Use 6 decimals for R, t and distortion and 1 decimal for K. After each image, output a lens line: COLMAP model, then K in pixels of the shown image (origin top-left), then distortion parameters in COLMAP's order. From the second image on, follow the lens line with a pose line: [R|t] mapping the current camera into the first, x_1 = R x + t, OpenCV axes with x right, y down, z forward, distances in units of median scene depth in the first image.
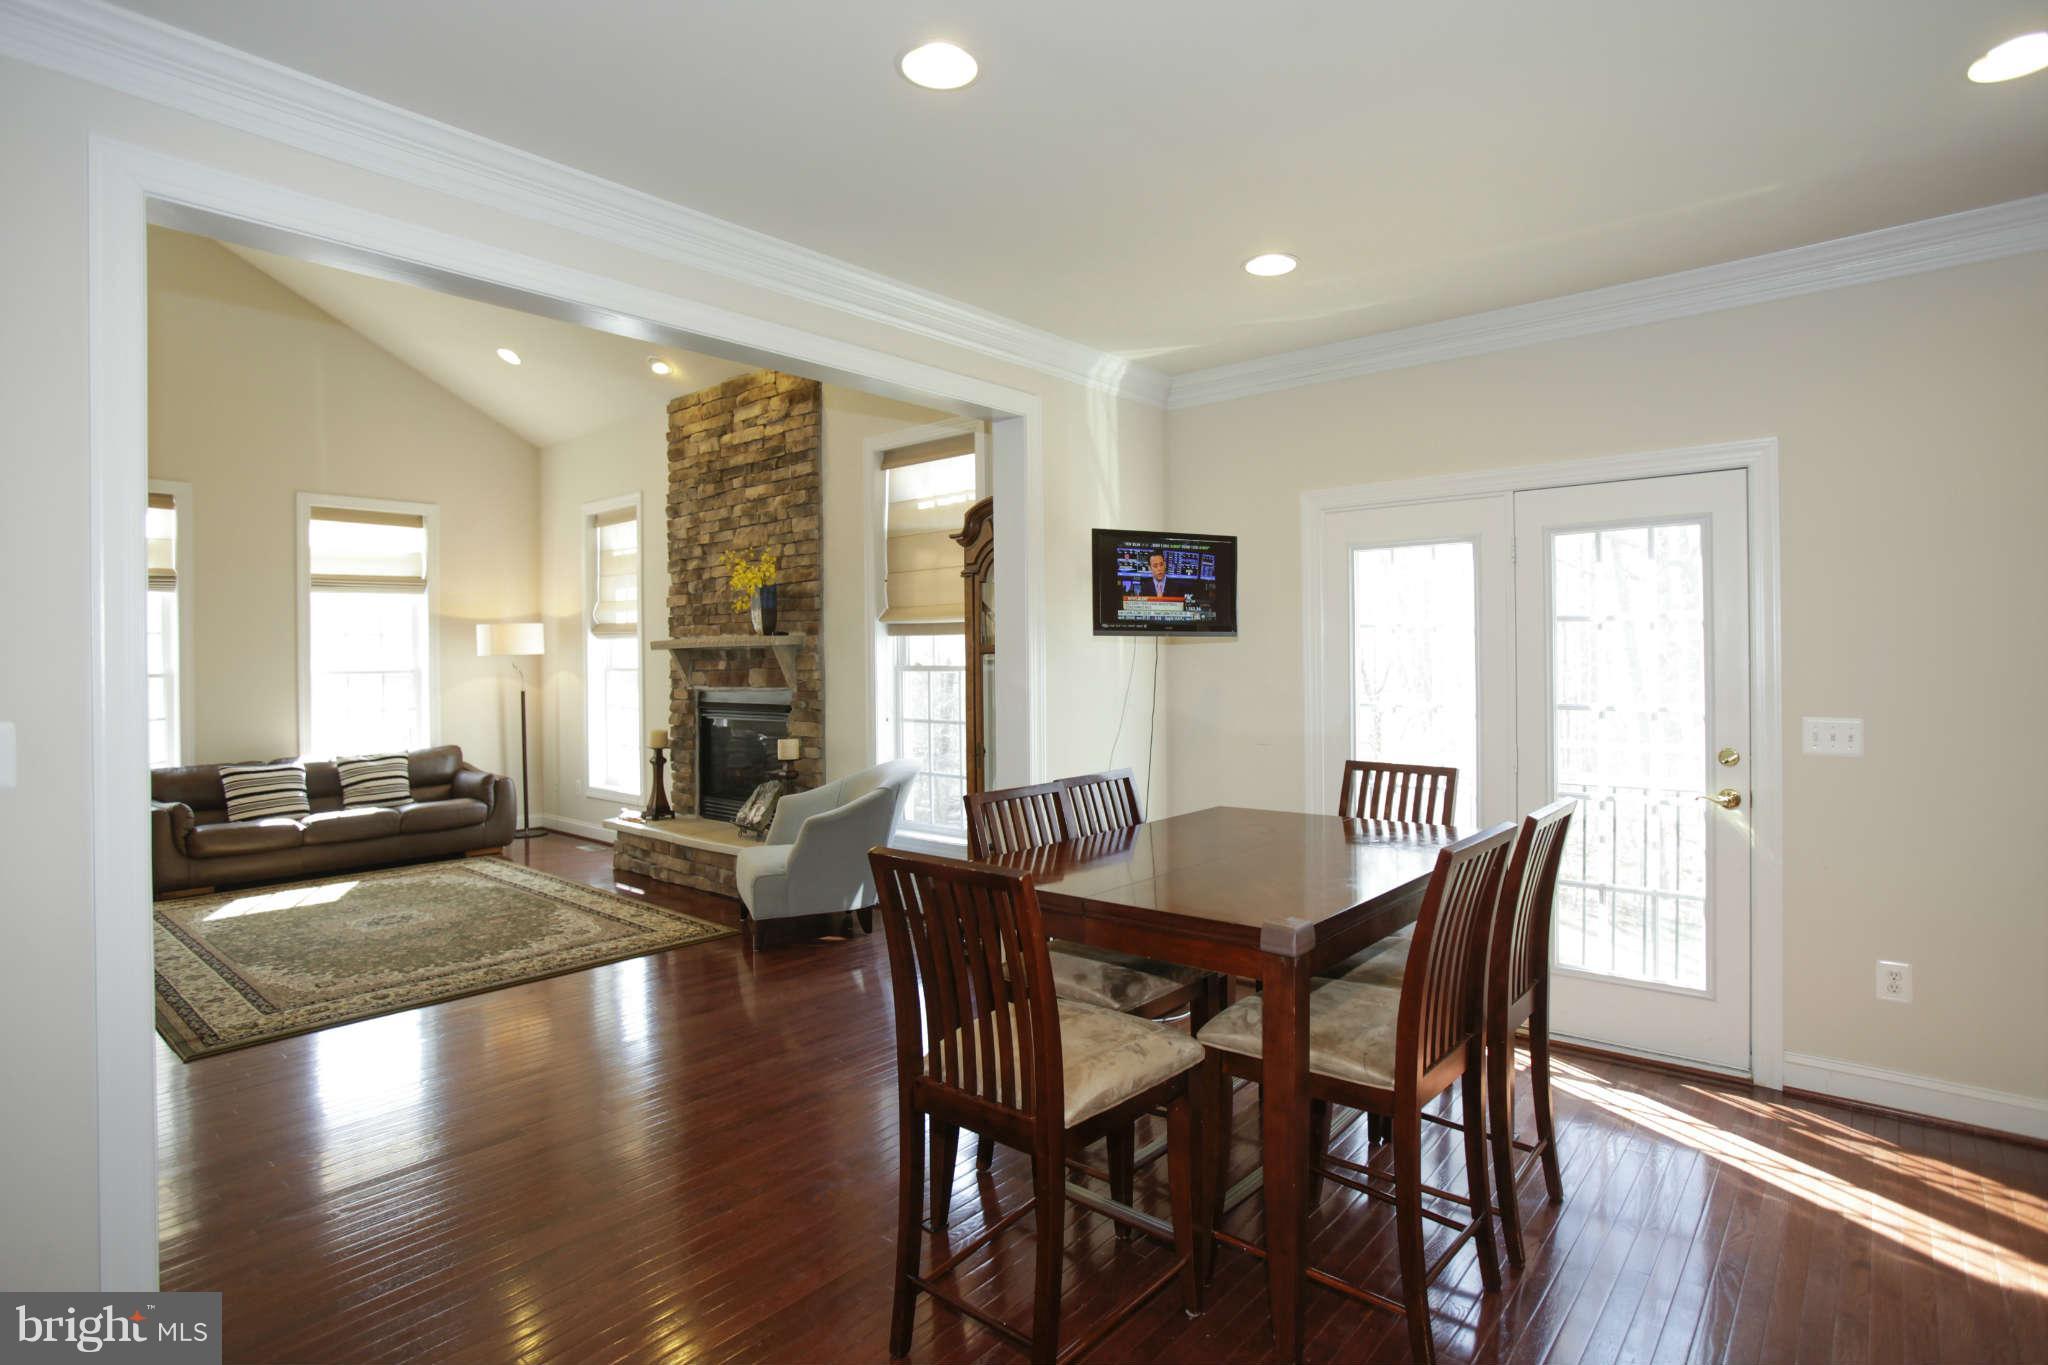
lens RADIAL K [[1042.7, 0, 1068.2], [0, 1042.7, 659.0], [0, 0, 1]] dist [-0.029838, 0.005456]
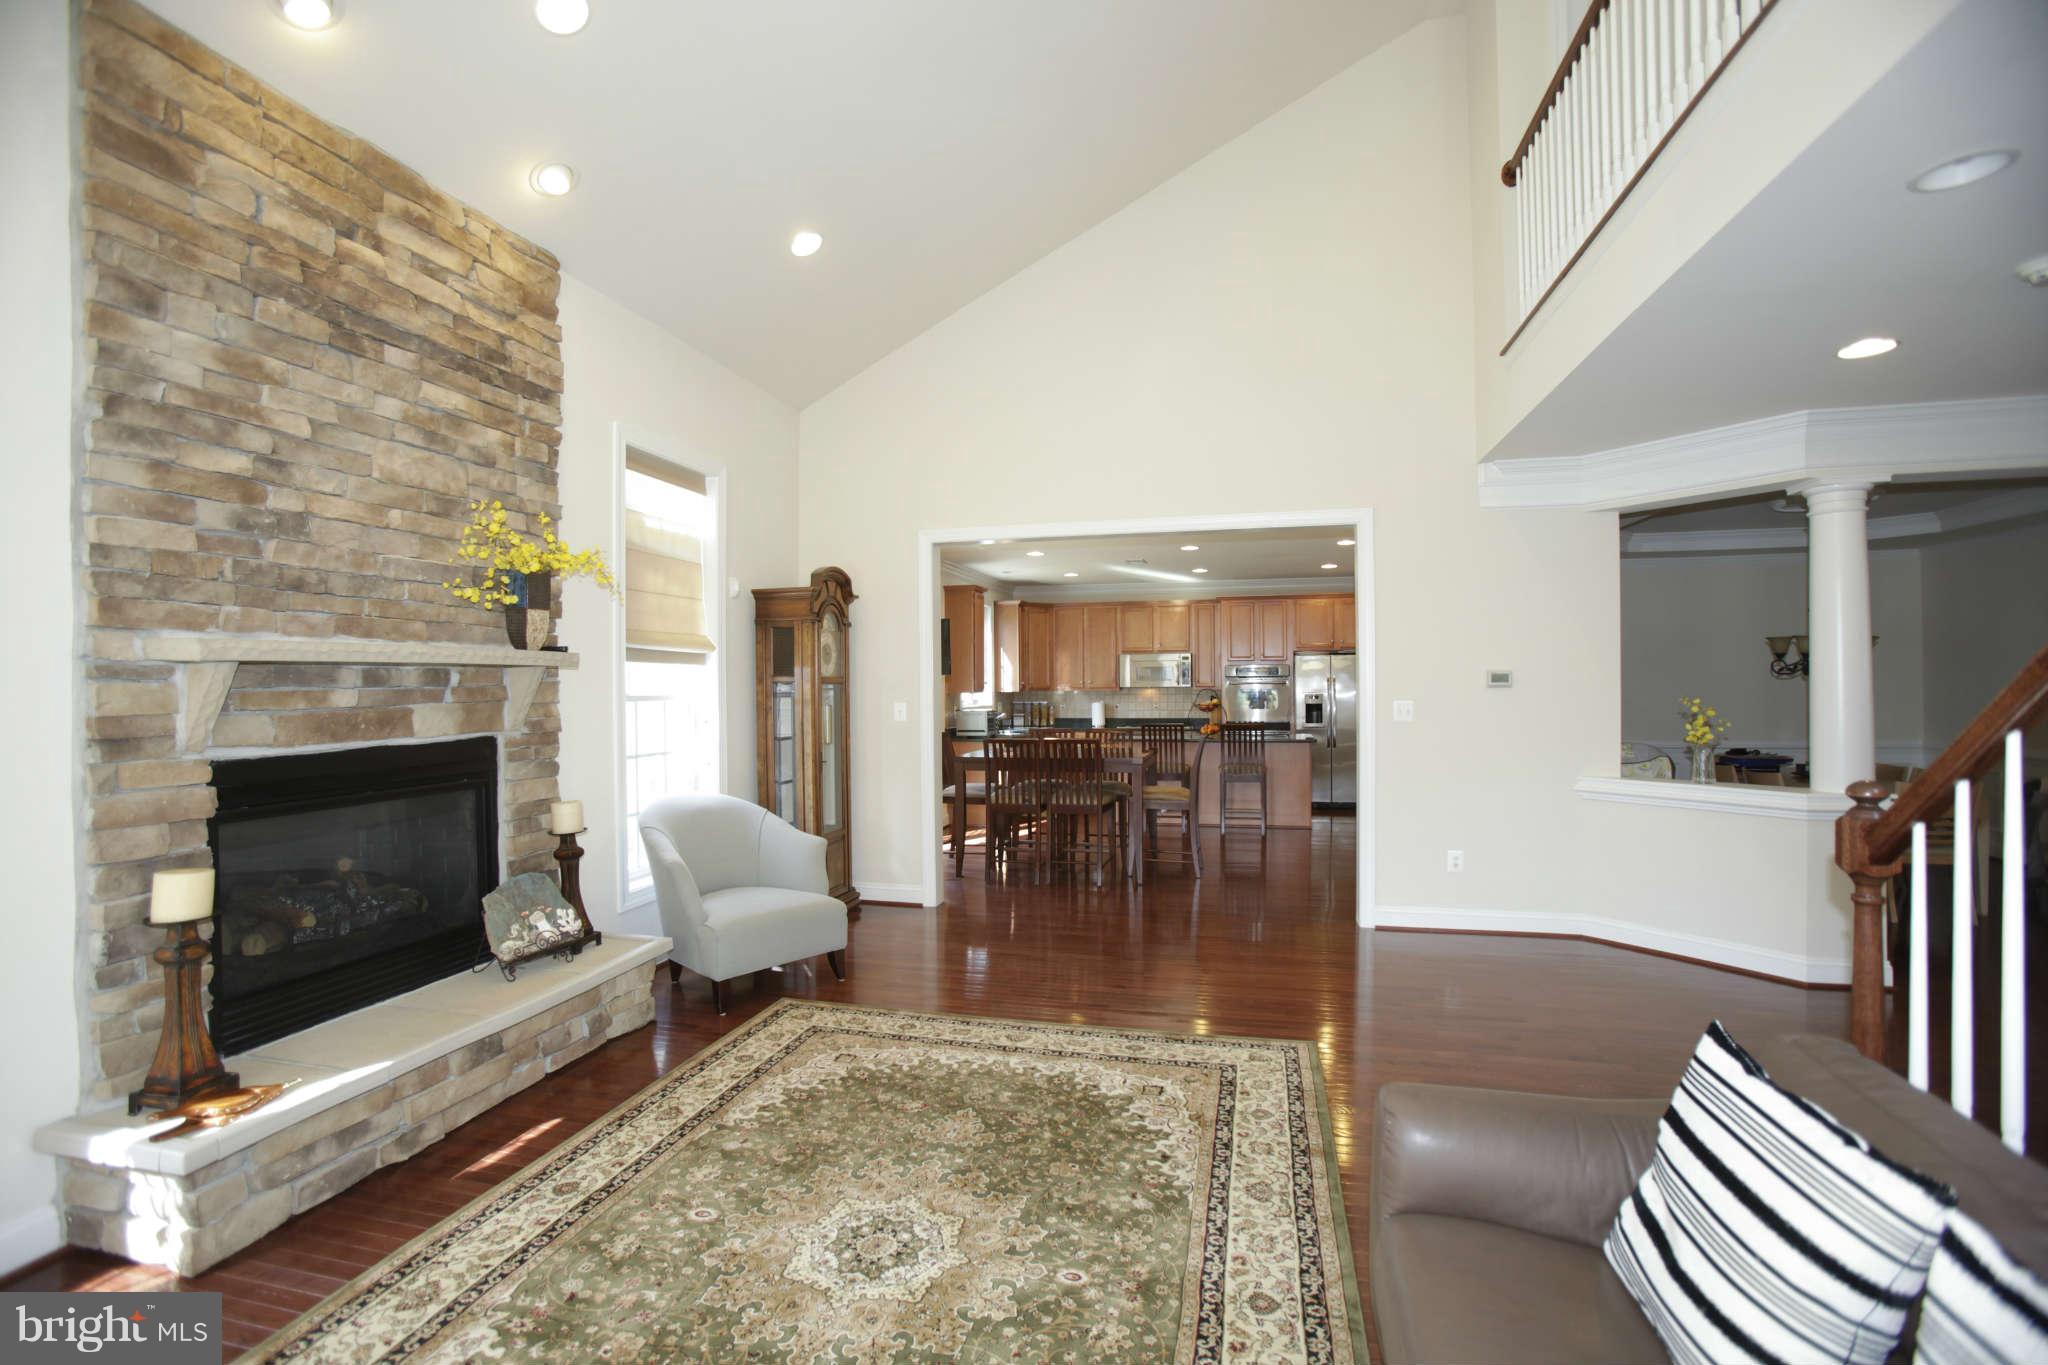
lens RADIAL K [[942.1, 0, 1018.3], [0, 942.1, 688.8], [0, 0, 1]] dist [-0.019514, 0.002663]
pose [[-0.426591, 0.010276, 0.904386, -0.900120], [0.014781, 0.999881, -0.004389, 0.008427], [-0.904324, 0.011495, -0.426692, 0.929386]]
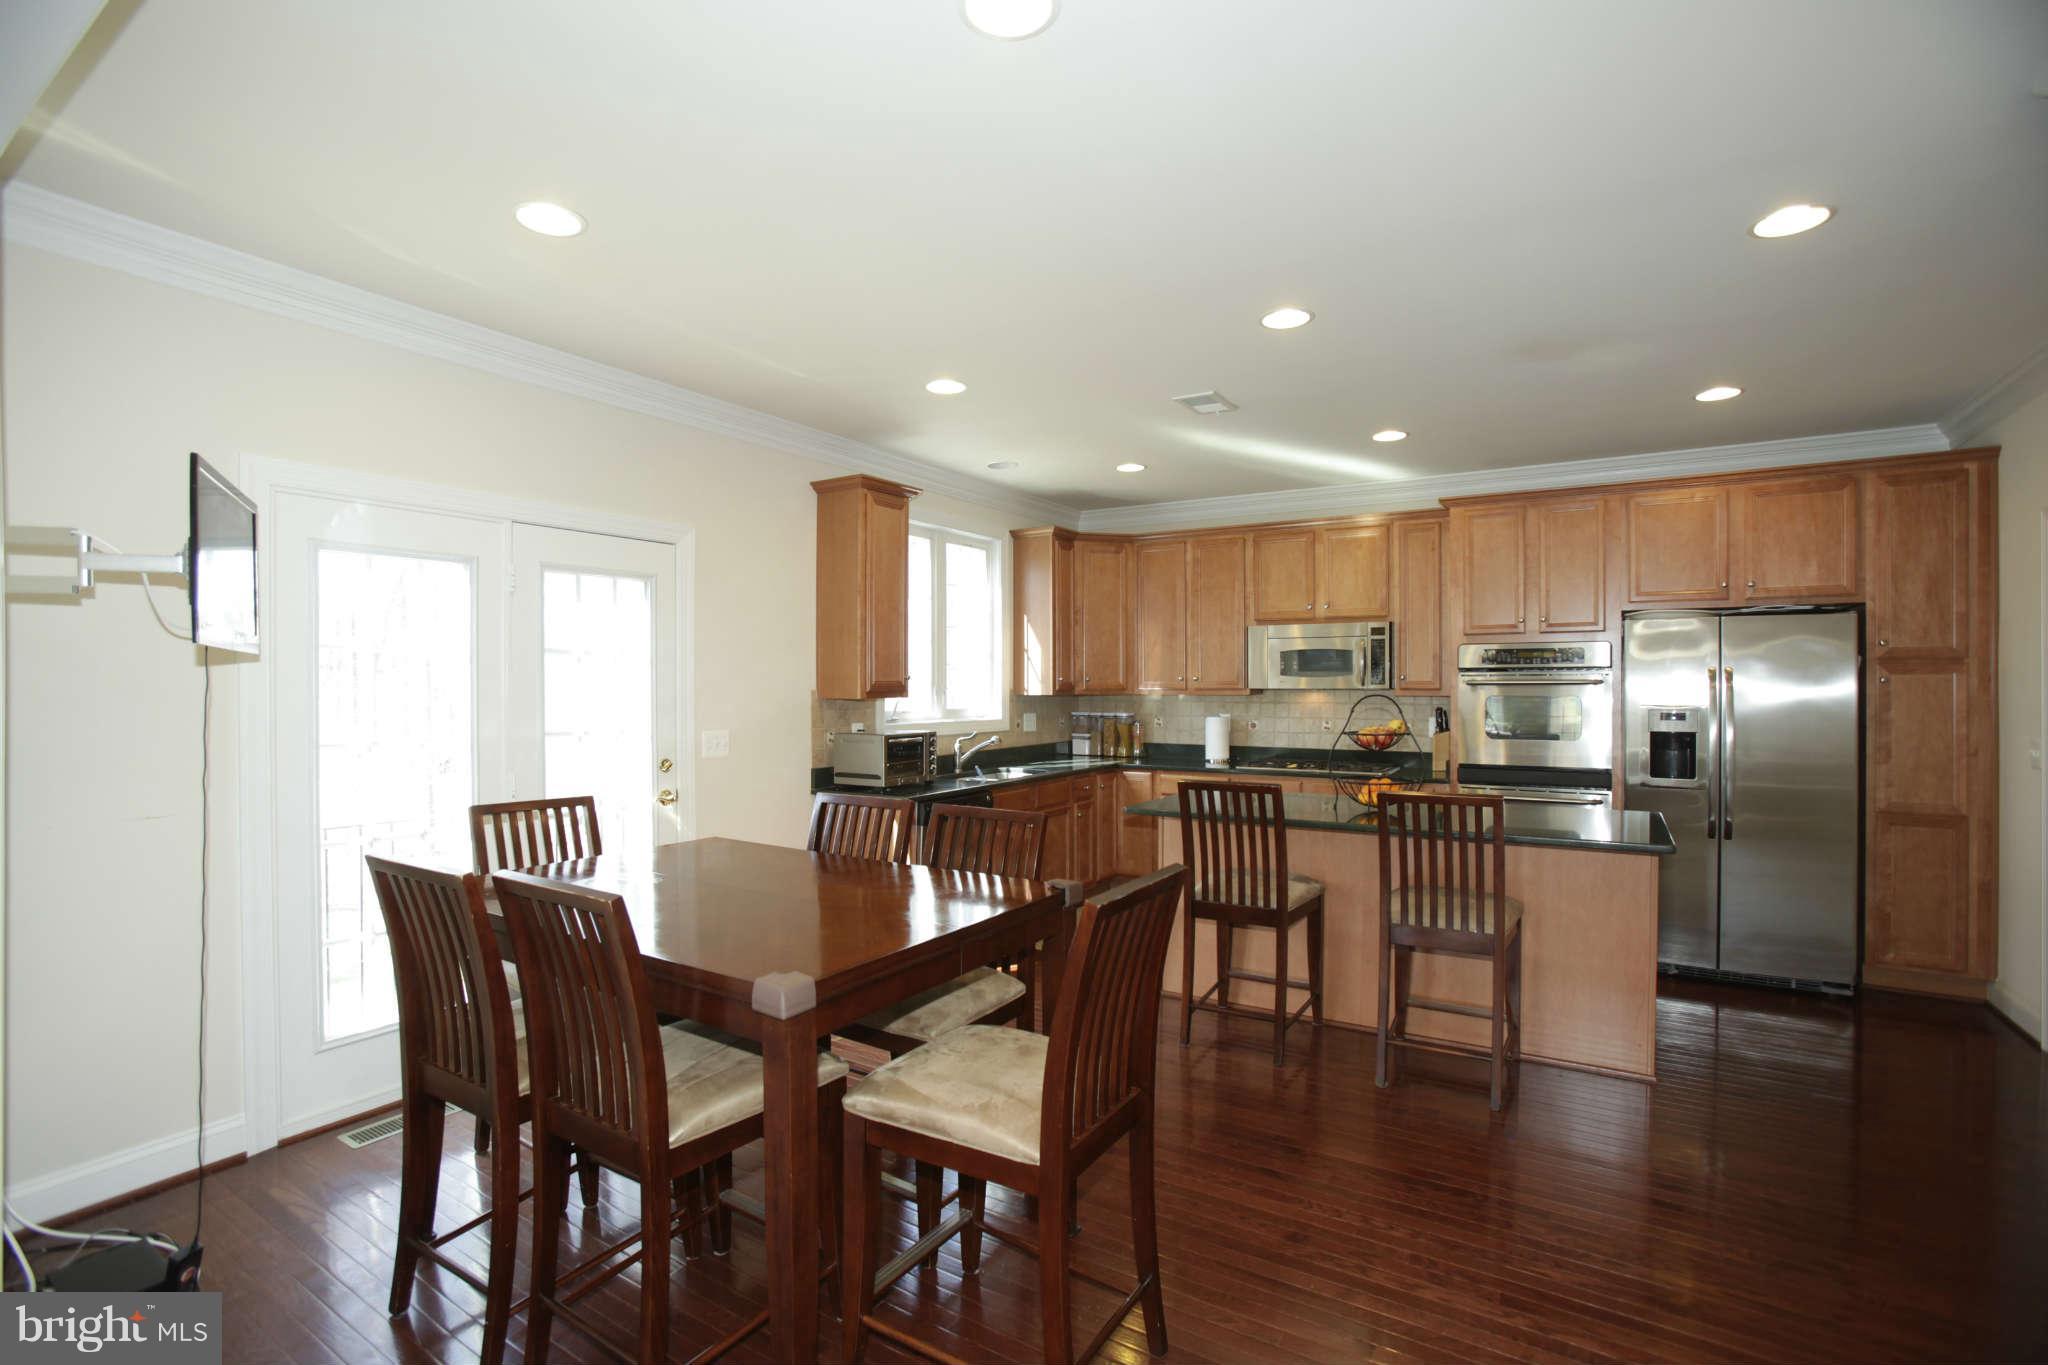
lens RADIAL K [[942.1, 0, 1035.4], [0, 942.1, 677.5], [0, 0, 1]] dist [-0.019514, 0.002663]
pose [[-0.118446, 0.017017, 0.992815, -0.292503], [0.005717, 0.999848, -0.016455, 0.003650], [-0.992944, 0.003727, -0.118526, 0.338501]]
